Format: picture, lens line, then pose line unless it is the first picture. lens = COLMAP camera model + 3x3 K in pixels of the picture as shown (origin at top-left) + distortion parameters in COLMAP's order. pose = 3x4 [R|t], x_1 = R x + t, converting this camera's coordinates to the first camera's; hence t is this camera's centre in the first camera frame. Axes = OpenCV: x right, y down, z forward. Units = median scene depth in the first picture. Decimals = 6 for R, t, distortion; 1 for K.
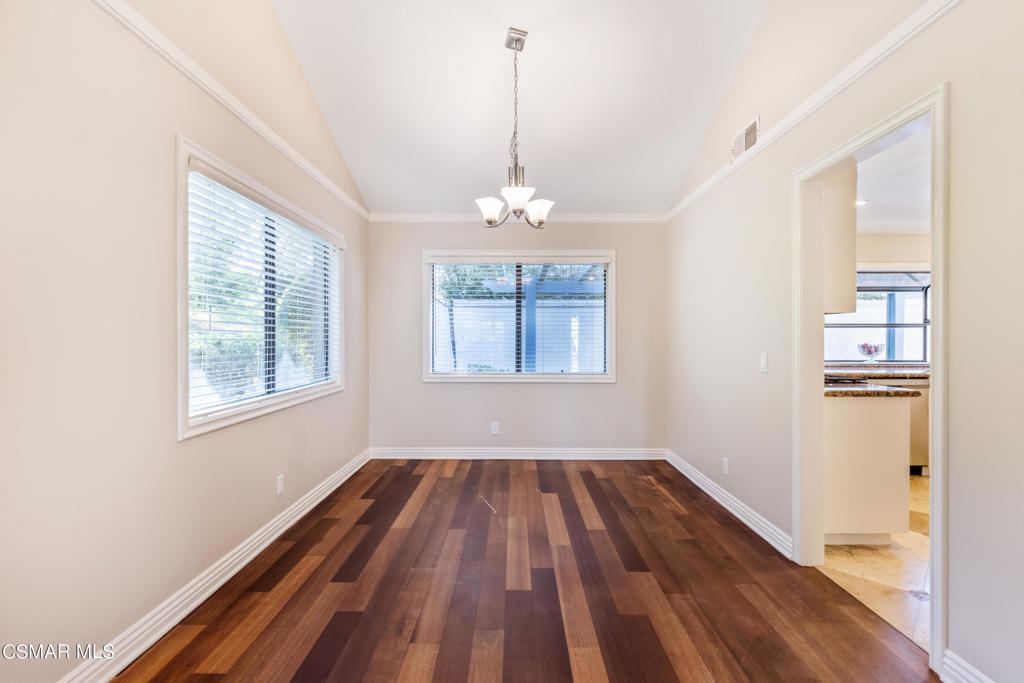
lens RADIAL K [[464.6, 0, 512.6], [0, 464.6, 341.9], [0, 0, 1]] dist [0.001968, -0.001163]
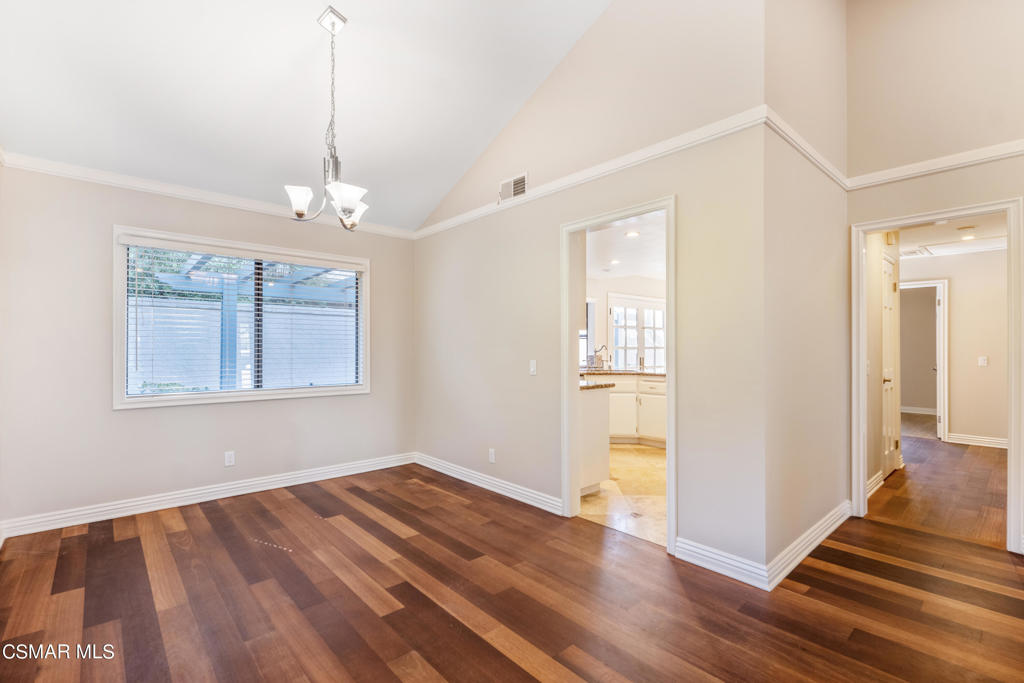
lens RADIAL K [[464.6, 0, 515.1], [0, 464.6, 347.1], [0, 0, 1]] dist [0.001968, -0.001163]
pose [[0.739191, 0.001744, 0.673494, -0.332442], [0.003925, 0.999969, -0.006897, -0.003007], [-0.673485, 0.007742, 0.739161, 0.088558]]
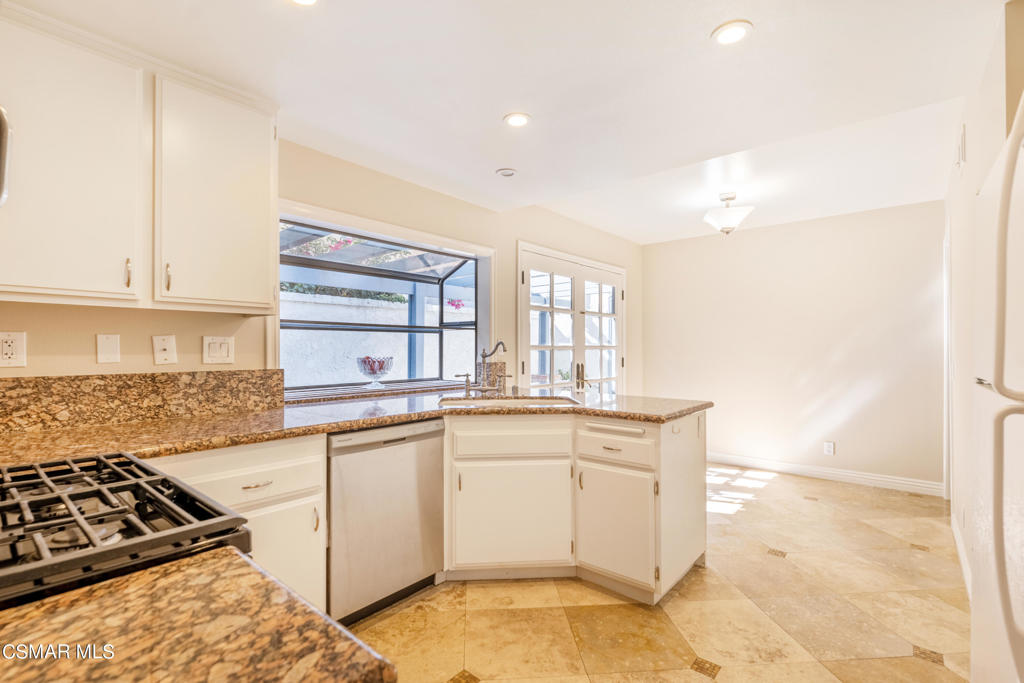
lens RADIAL K [[464.6, 0, 513.7], [0, 464.6, 348.4], [0, 0, 1]] dist [0.001968, -0.001163]
pose [[0.642910, 0.000297, 0.765942, 0.675762], [0.003815, 0.999986, -0.003590, -0.006467], [-0.765933, 0.005230, 0.642900, 0.745755]]
